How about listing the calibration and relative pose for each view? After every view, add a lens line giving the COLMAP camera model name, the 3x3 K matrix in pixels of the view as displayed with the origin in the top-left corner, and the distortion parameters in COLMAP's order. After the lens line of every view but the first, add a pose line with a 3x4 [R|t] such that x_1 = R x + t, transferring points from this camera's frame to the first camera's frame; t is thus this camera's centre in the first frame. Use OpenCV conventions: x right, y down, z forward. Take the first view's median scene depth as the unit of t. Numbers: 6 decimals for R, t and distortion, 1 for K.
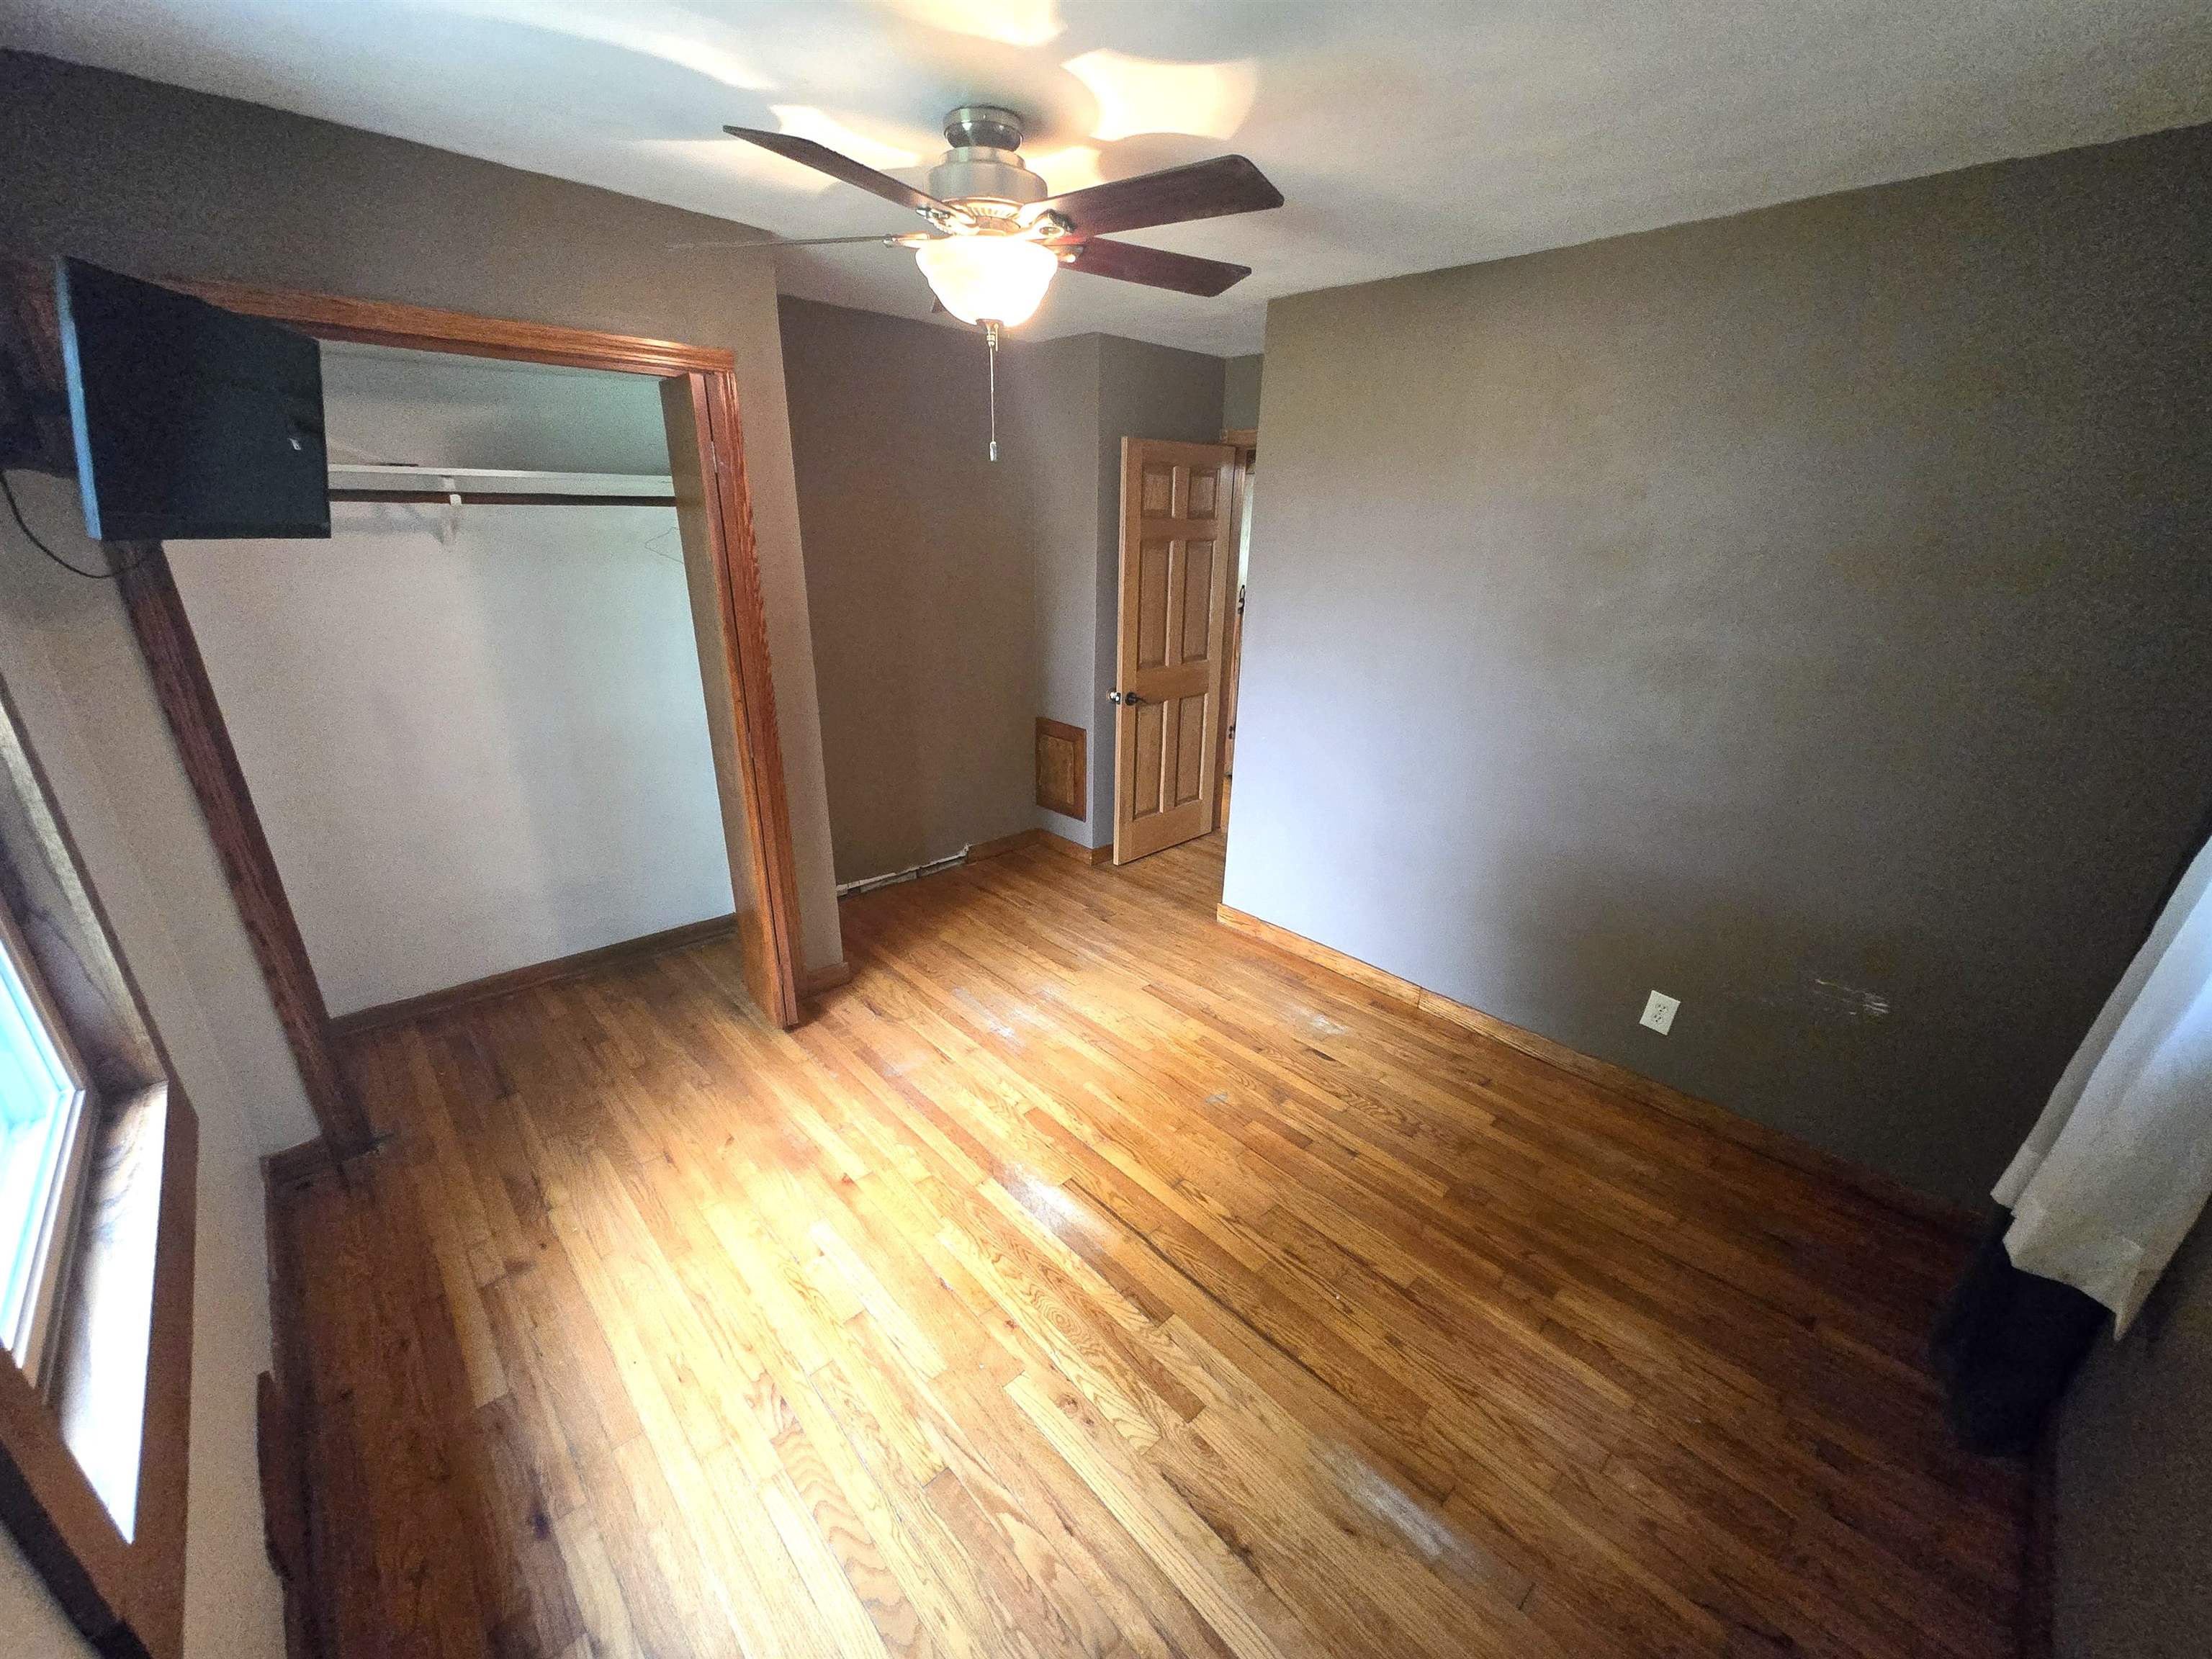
lens RADIAL K [[867.5, 0, 1118.6], [0, 867.5, 846.1], [0, 0, 1]] dist [0.007887, -0.005258]
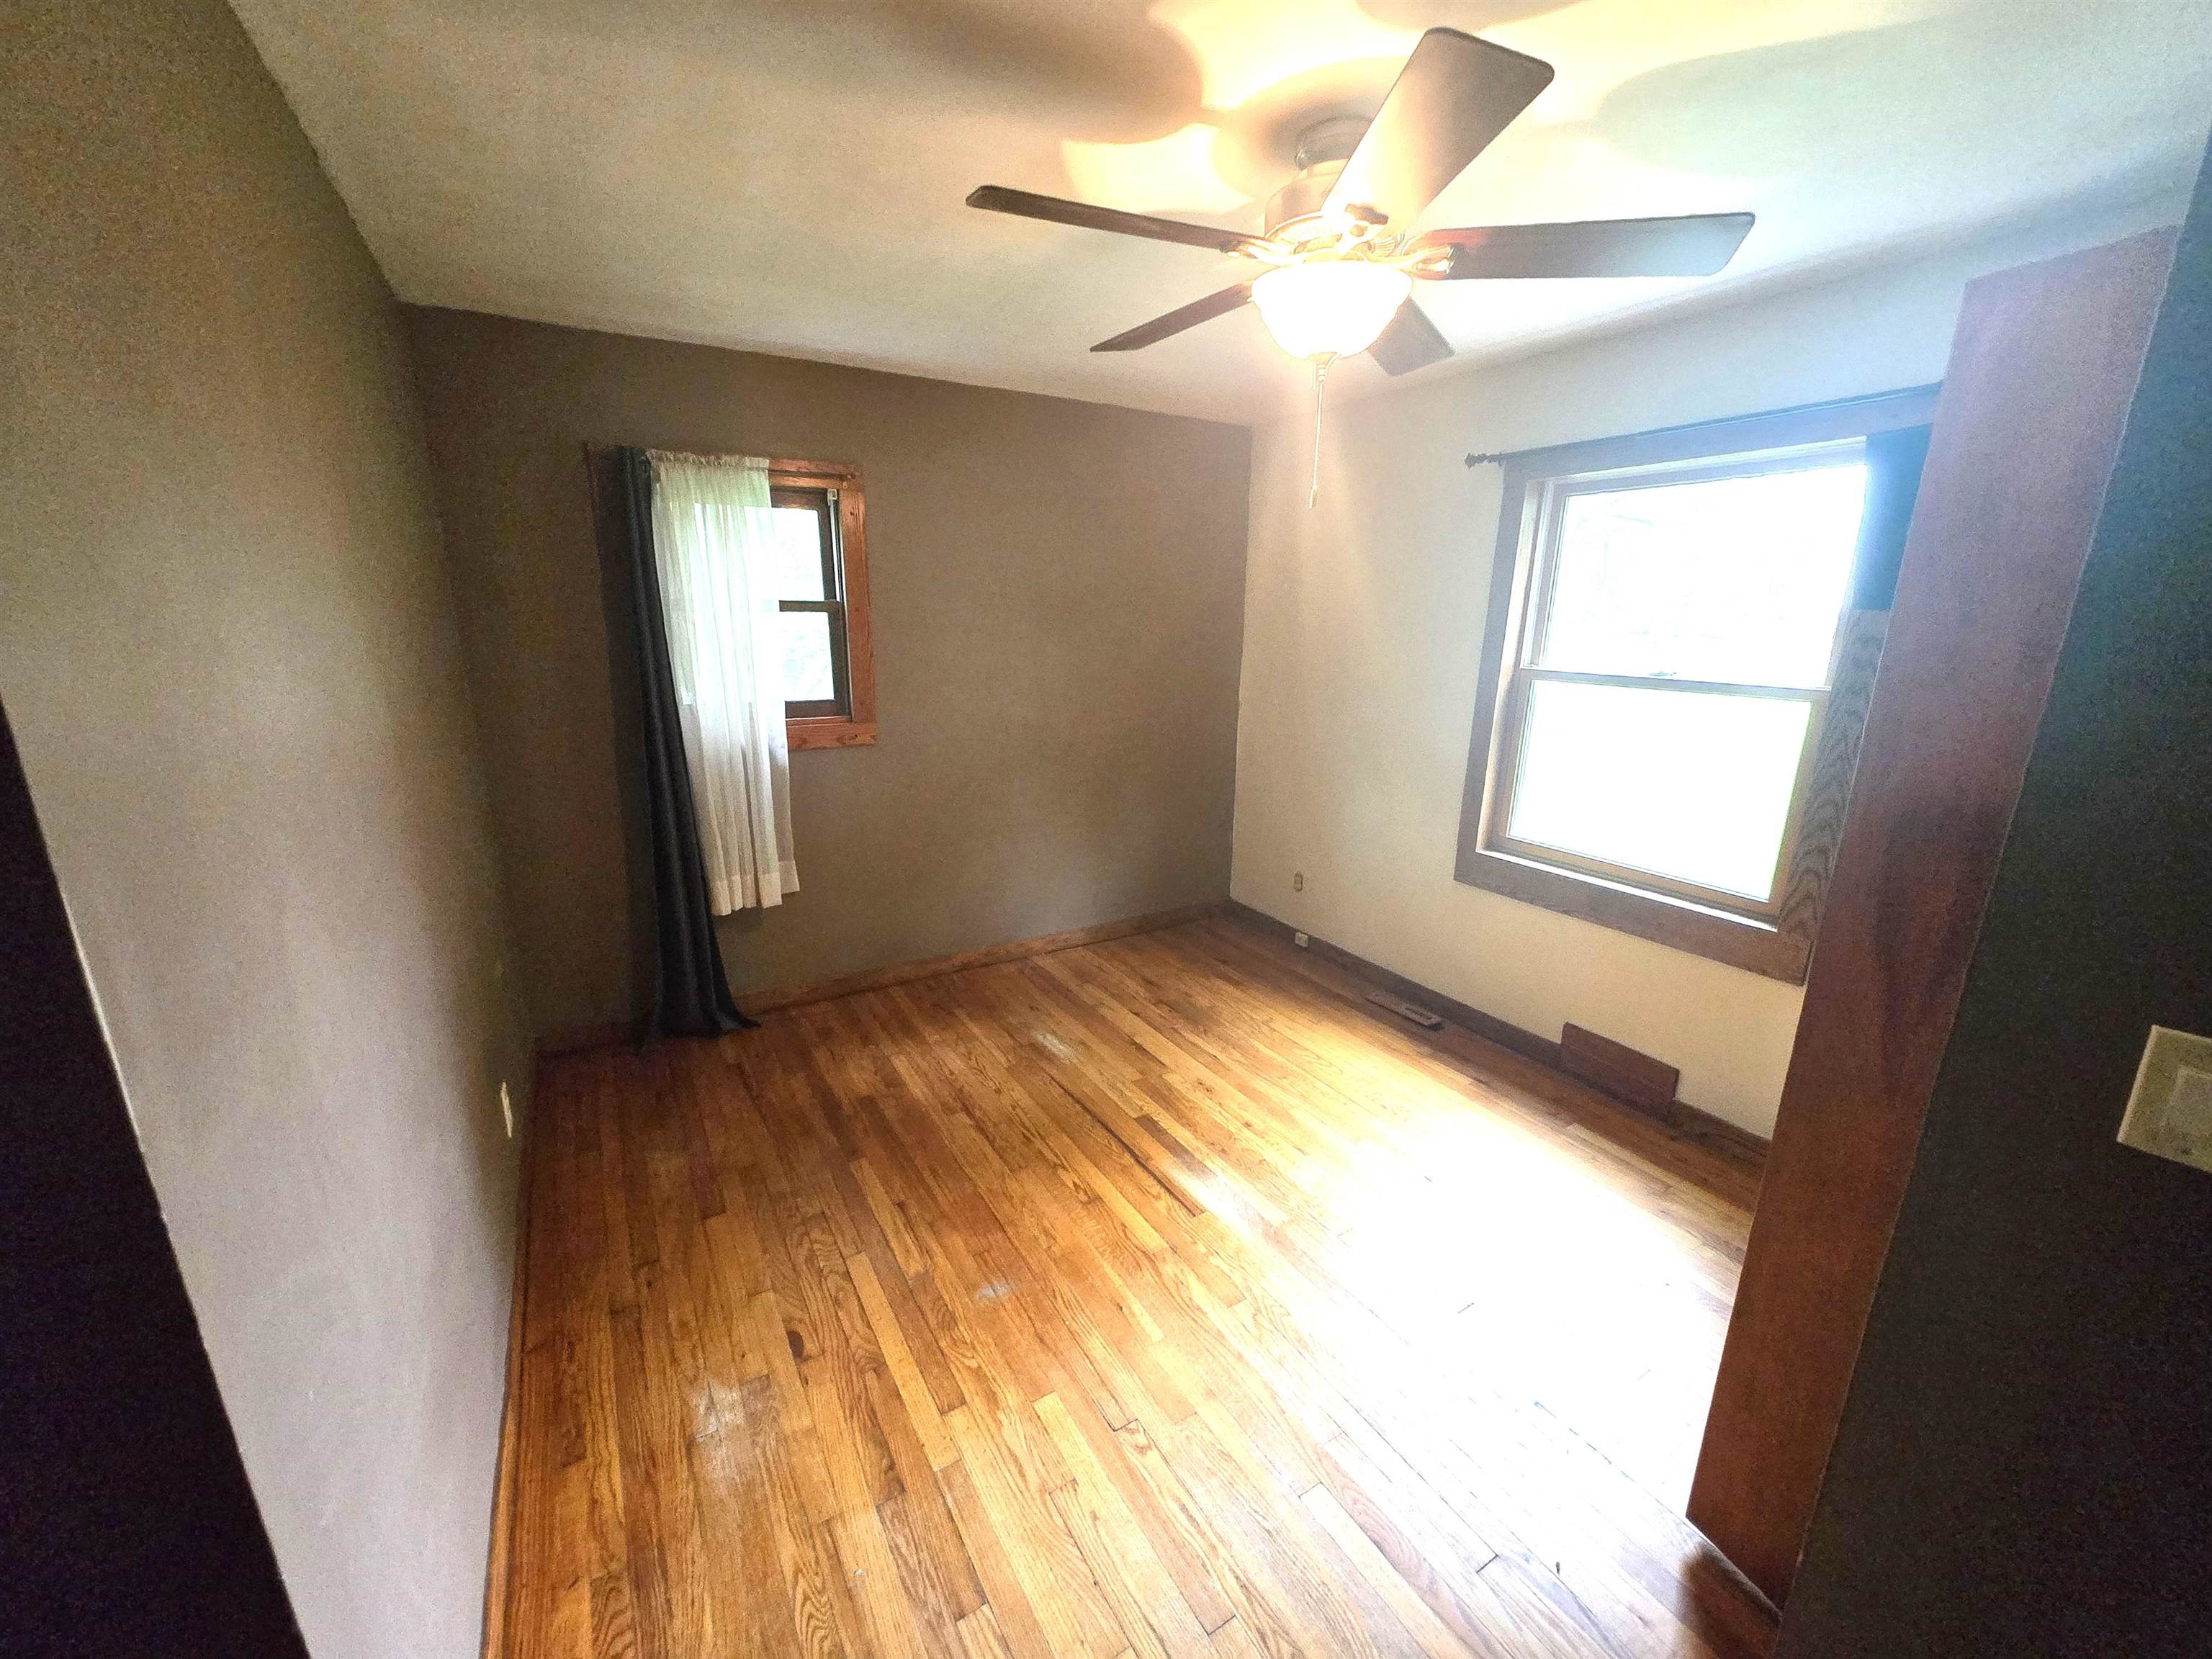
lens RADIAL K [[867.5, 0, 1118.6], [0, 867.5, 846.1], [0, 0, 1]] dist [0.007887, -0.005258]
pose [[-0.976124, -0.091129, 0.197173, -0.142771], [0.044262, 0.805245, 0.591288, -0.624545], [-0.212656, 0.585898, -0.781986, 1.737859]]
